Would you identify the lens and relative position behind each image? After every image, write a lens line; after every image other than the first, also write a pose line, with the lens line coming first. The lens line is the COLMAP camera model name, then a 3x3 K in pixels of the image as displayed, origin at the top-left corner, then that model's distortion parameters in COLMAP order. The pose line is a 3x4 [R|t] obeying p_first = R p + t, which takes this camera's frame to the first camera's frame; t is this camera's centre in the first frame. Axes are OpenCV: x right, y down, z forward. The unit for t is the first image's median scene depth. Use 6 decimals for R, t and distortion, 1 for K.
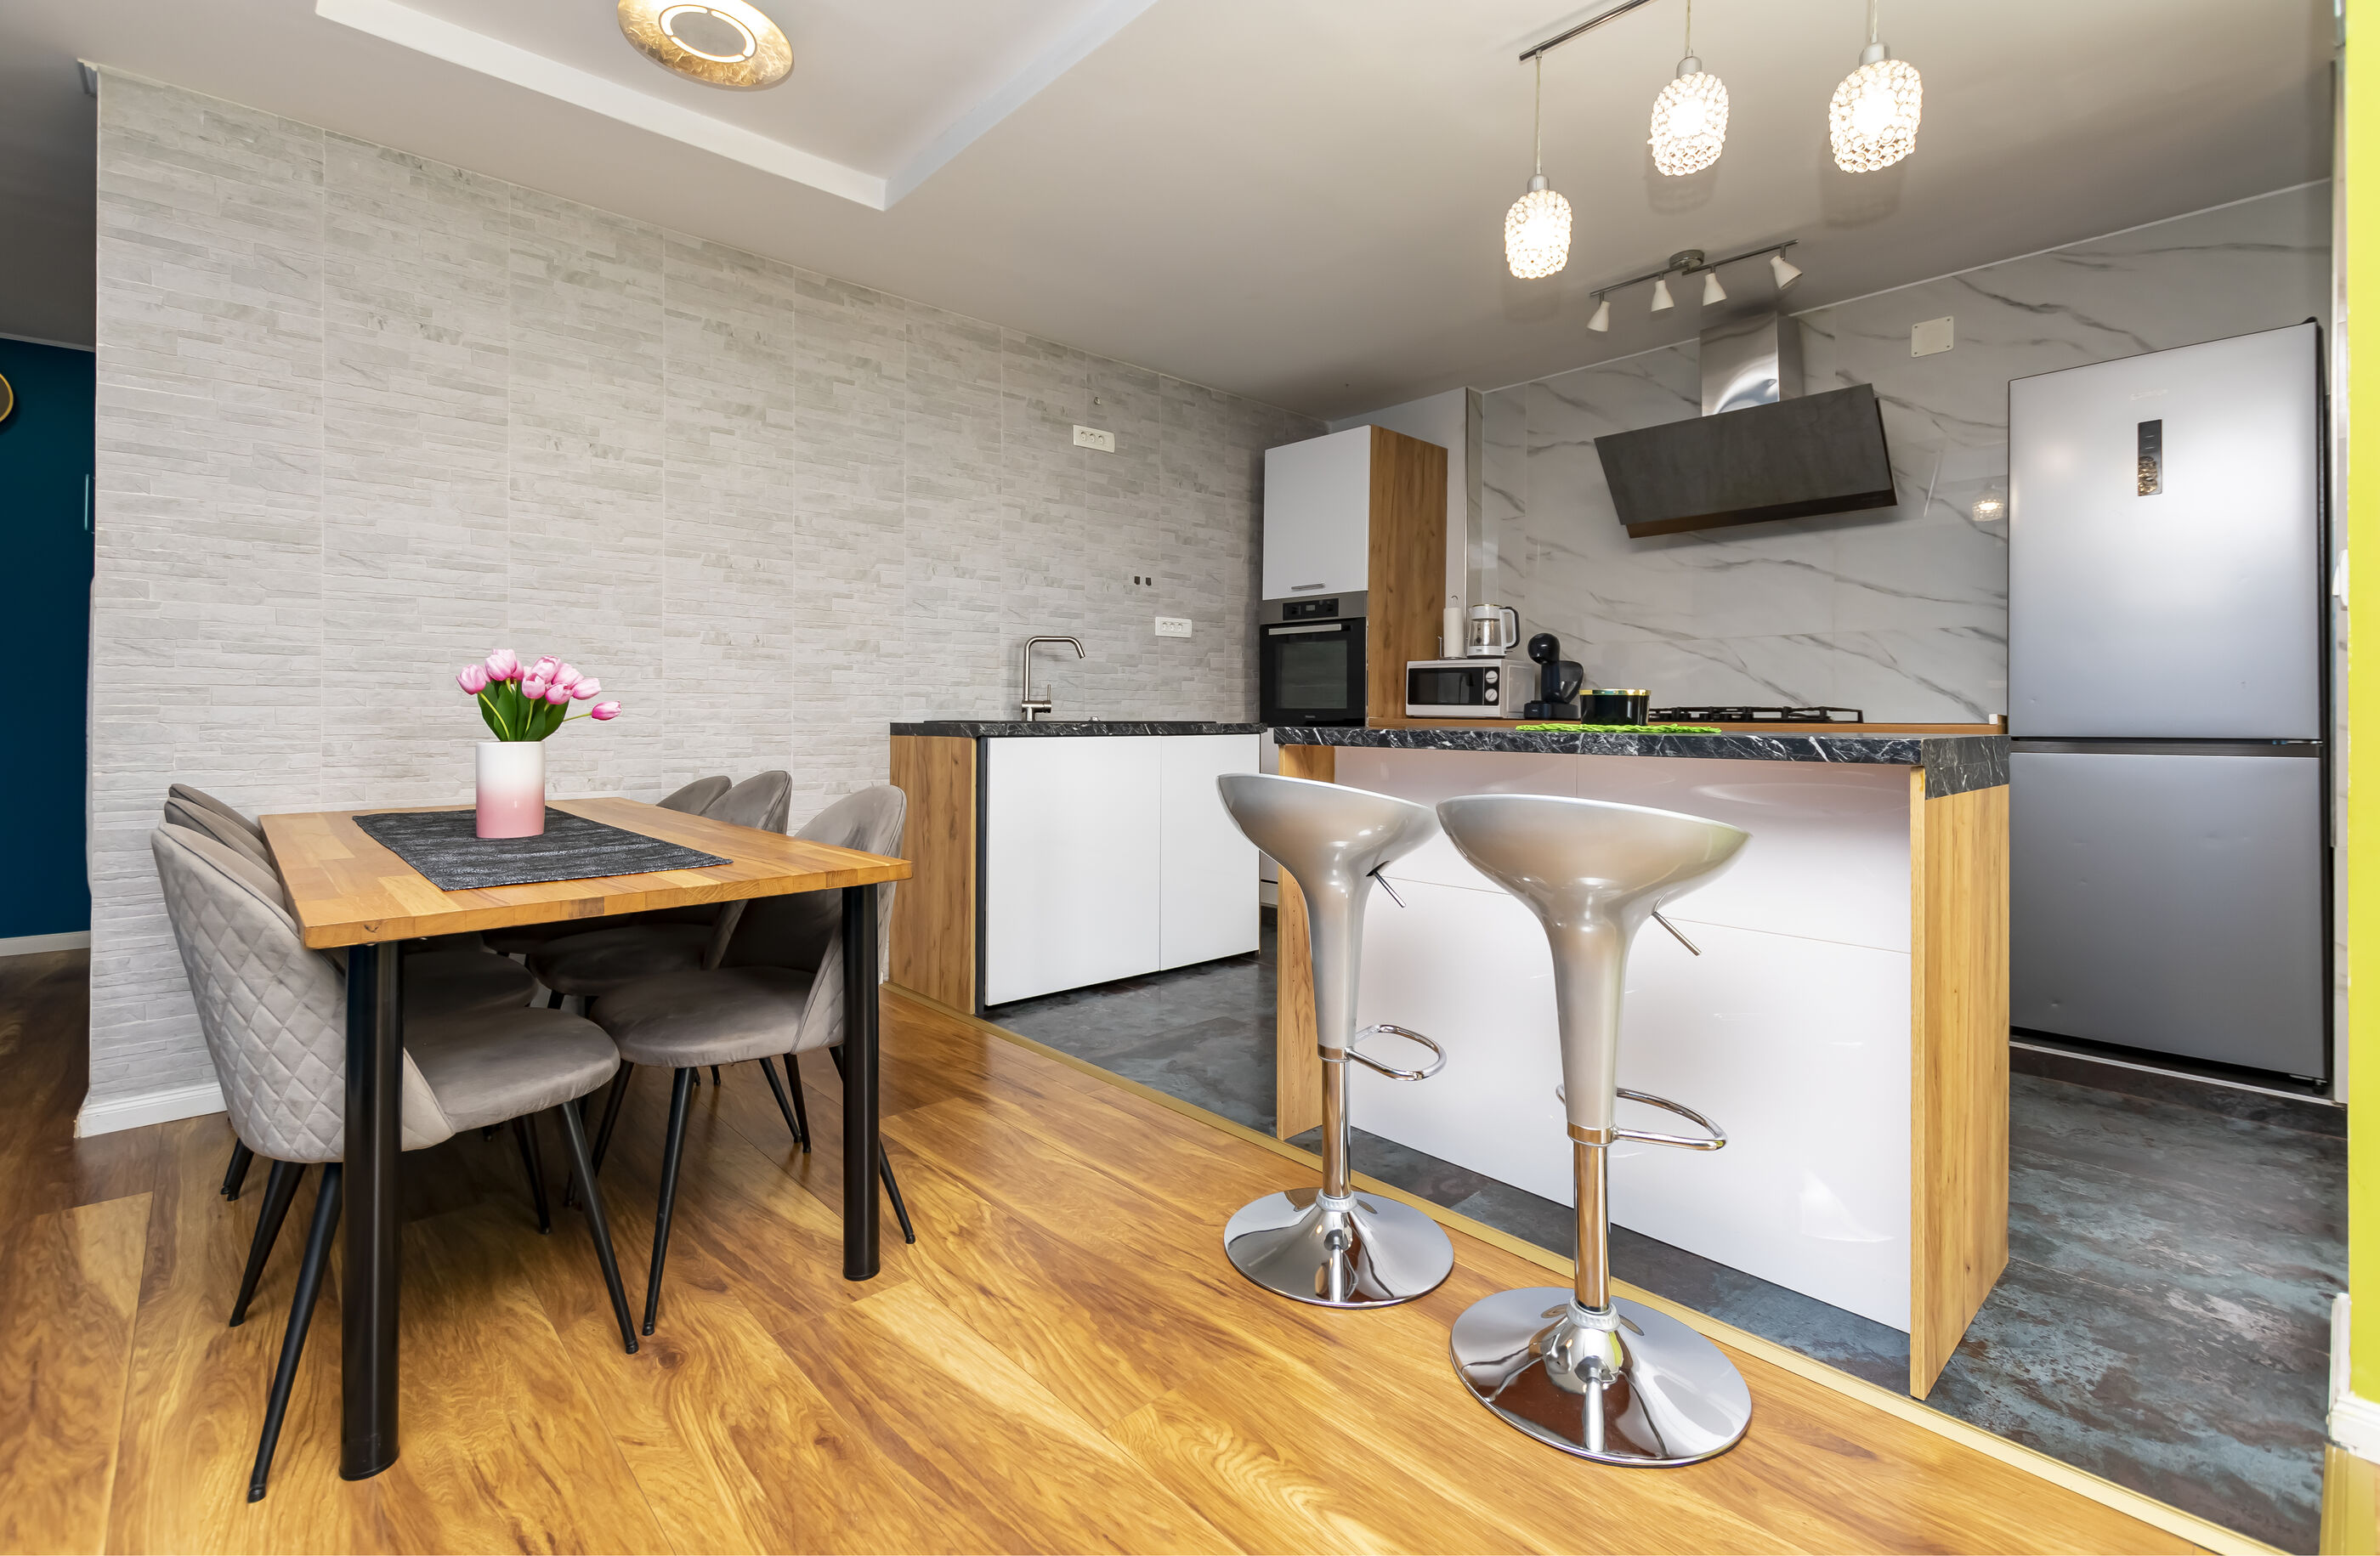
lens RADIAL K [[1041.5, 0, 1195.4], [0, 1041.5, 698.6], [0, 0, 1]] dist [0.006897, -0.001770]
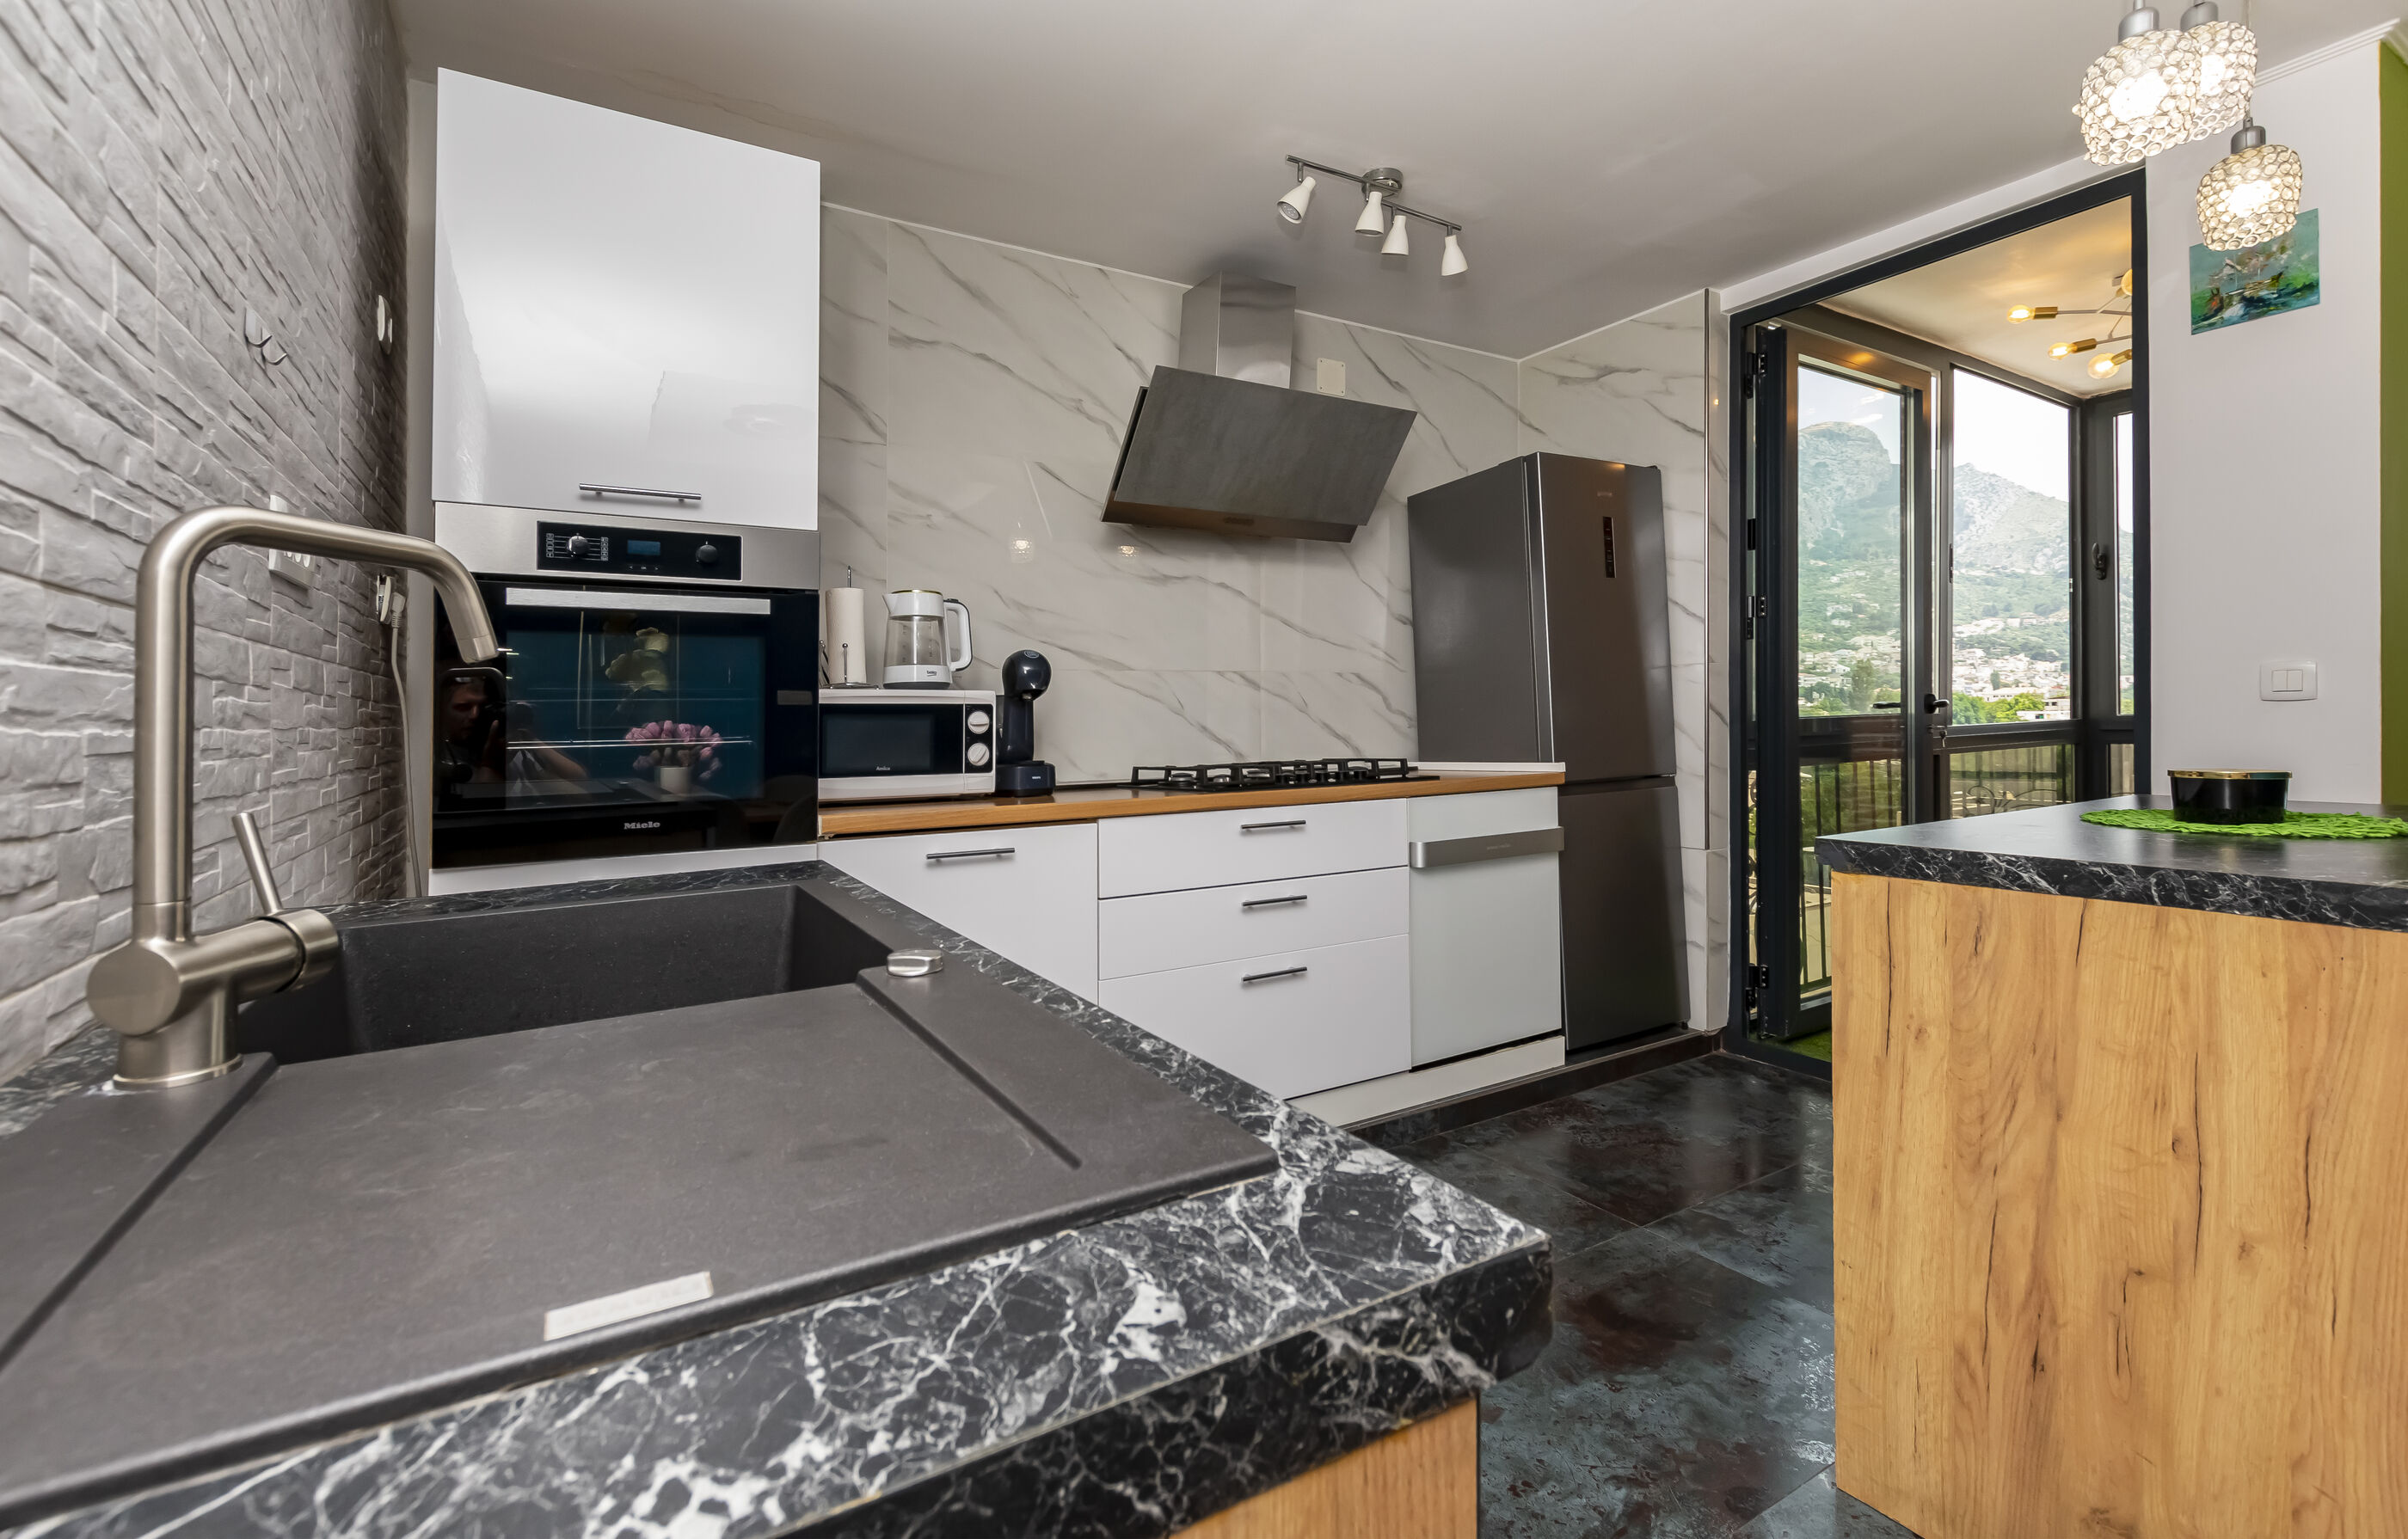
lens RADIAL K [[1056.5, 0, 1146.5], [0, 1056.5, 724.4], [0, 0, 1]] dist [-0.010319, 0.001989]
pose [[0.232273, -0.016299, 0.972514, -0.310300], [0.001070, 0.999863, 0.016501, -0.035347], [-0.972650, -0.002793, 0.232259, 0.949199]]
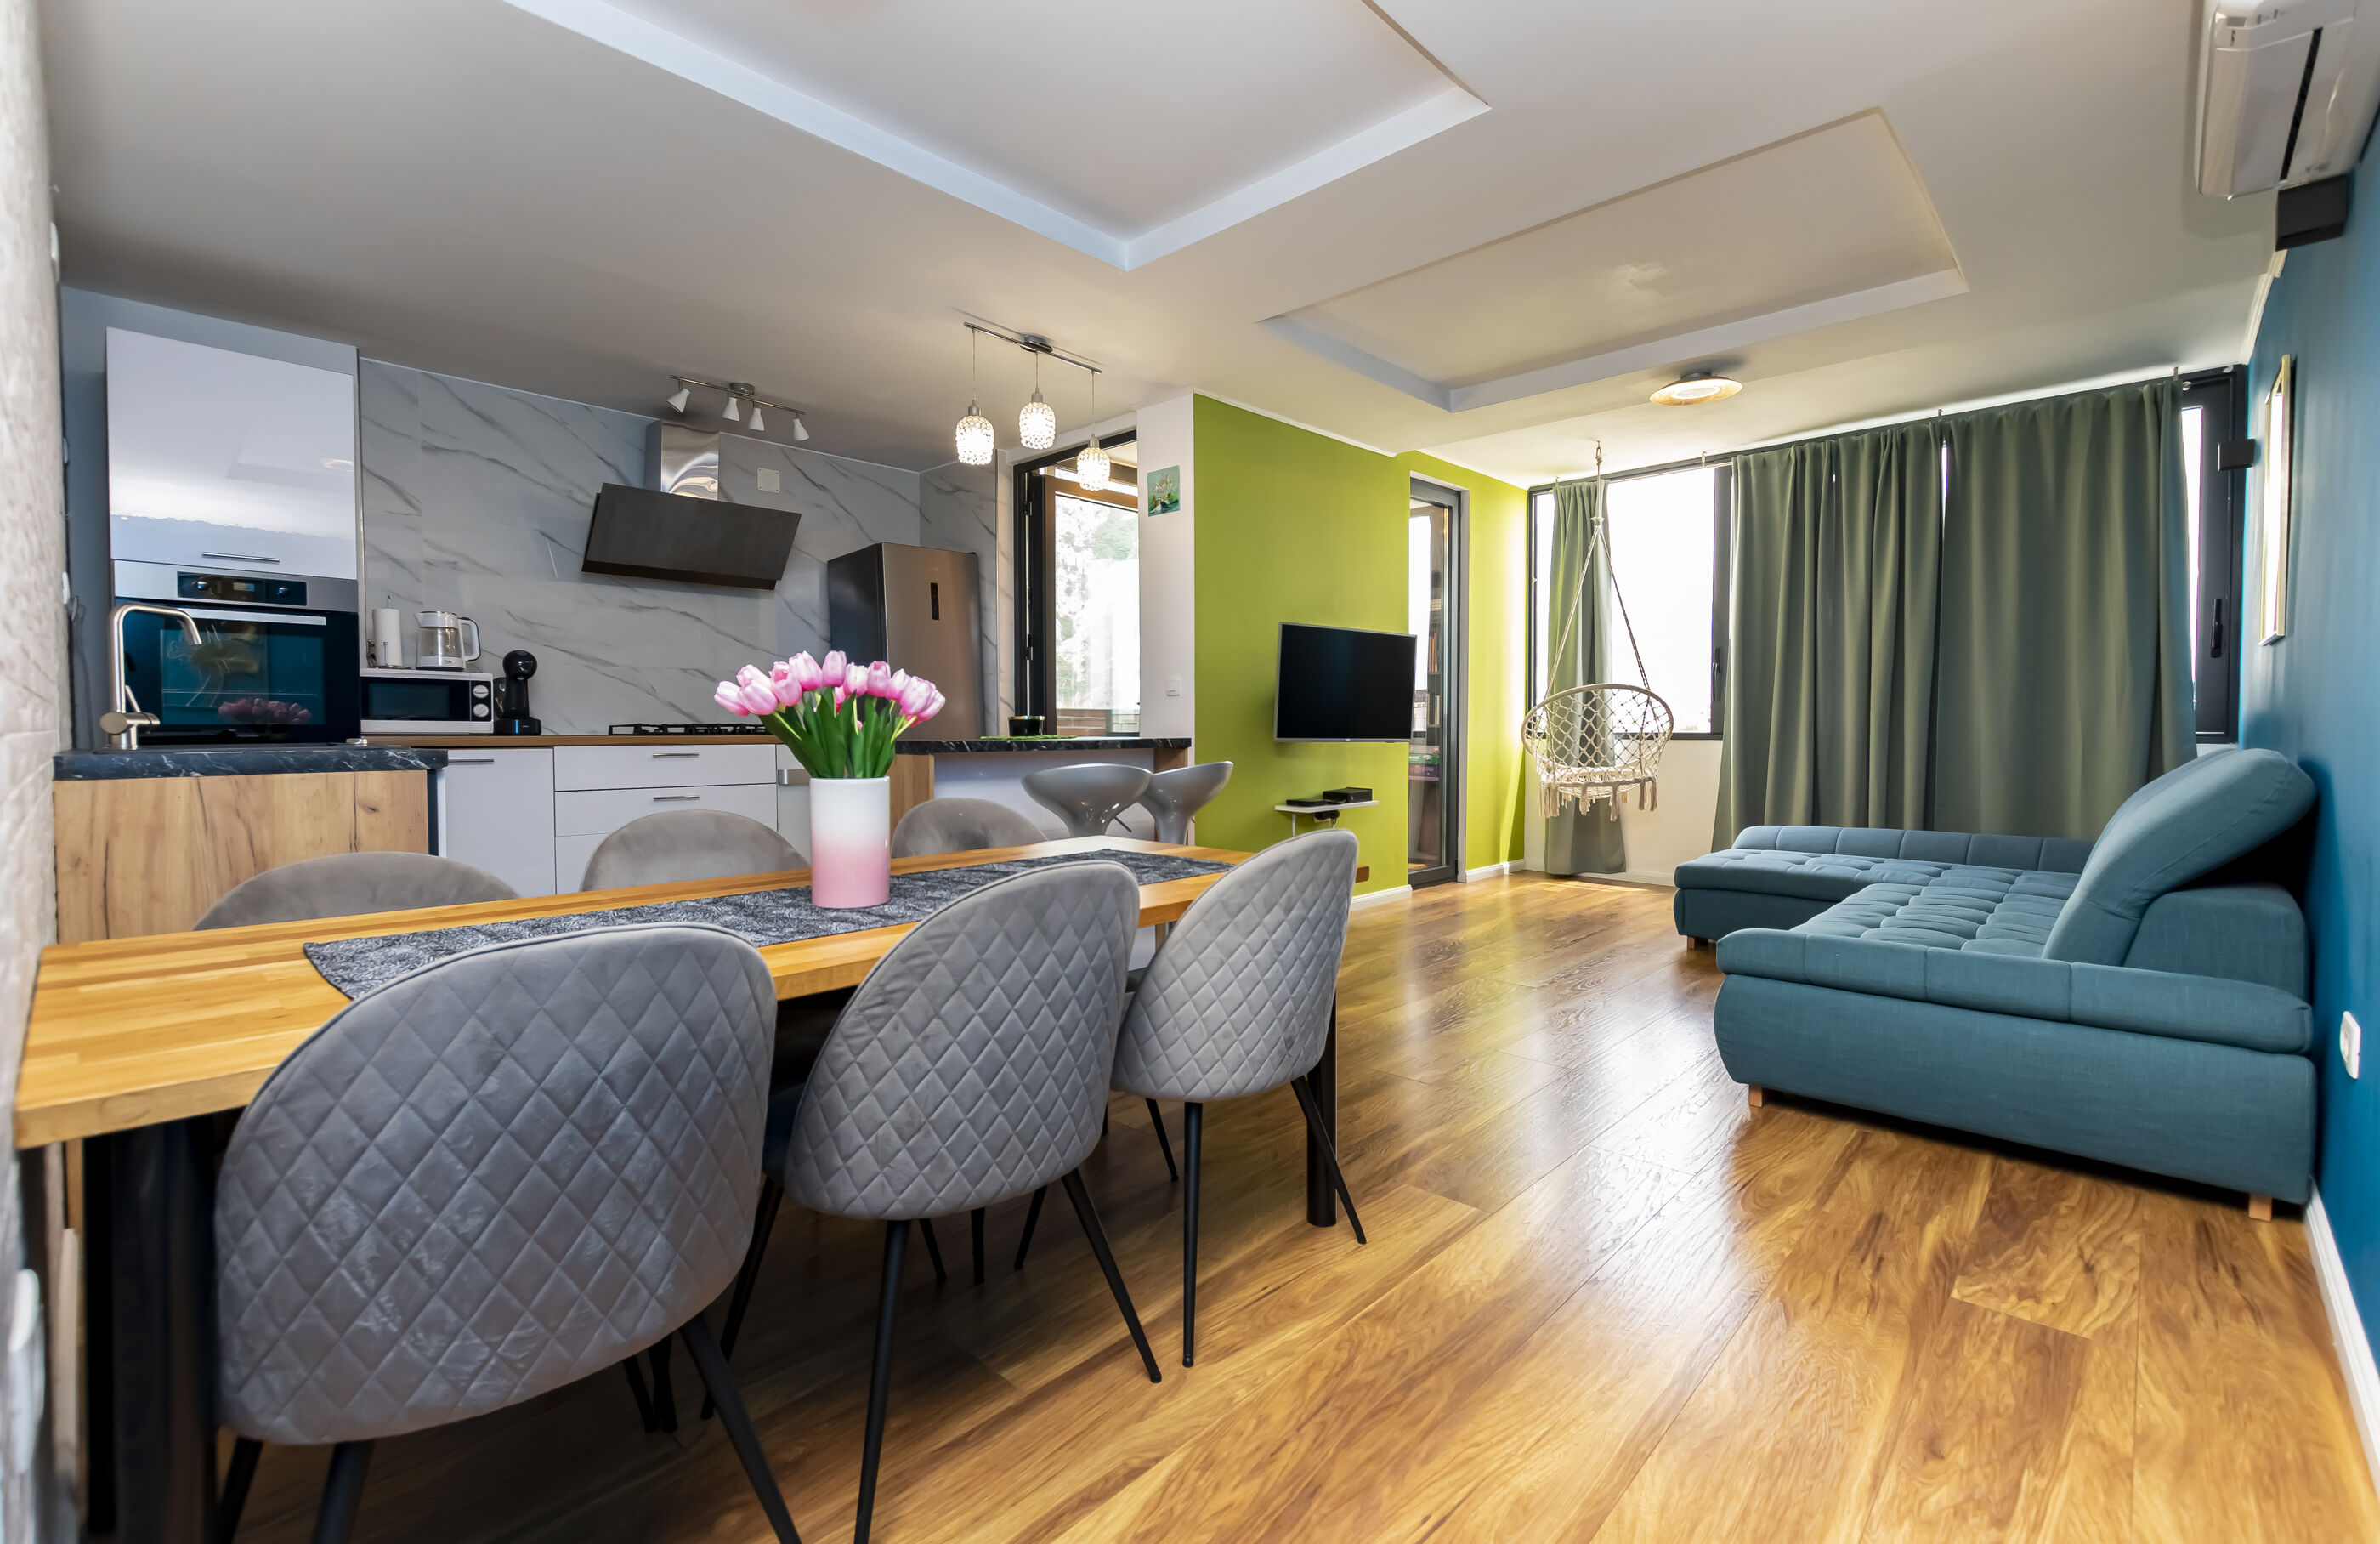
lens RADIAL K [[1041.7, 0, 1163.8], [0, 1041.7, 778.4], [0, 0, 1]] dist [0.006897, -0.001770]
pose [[-0.060416, -0.056002, 0.996601, -0.887332], [-0.015752, 0.998354, 0.055146, -0.004196], [-0.998049, -0.012367, -0.061199, 0.518371]]
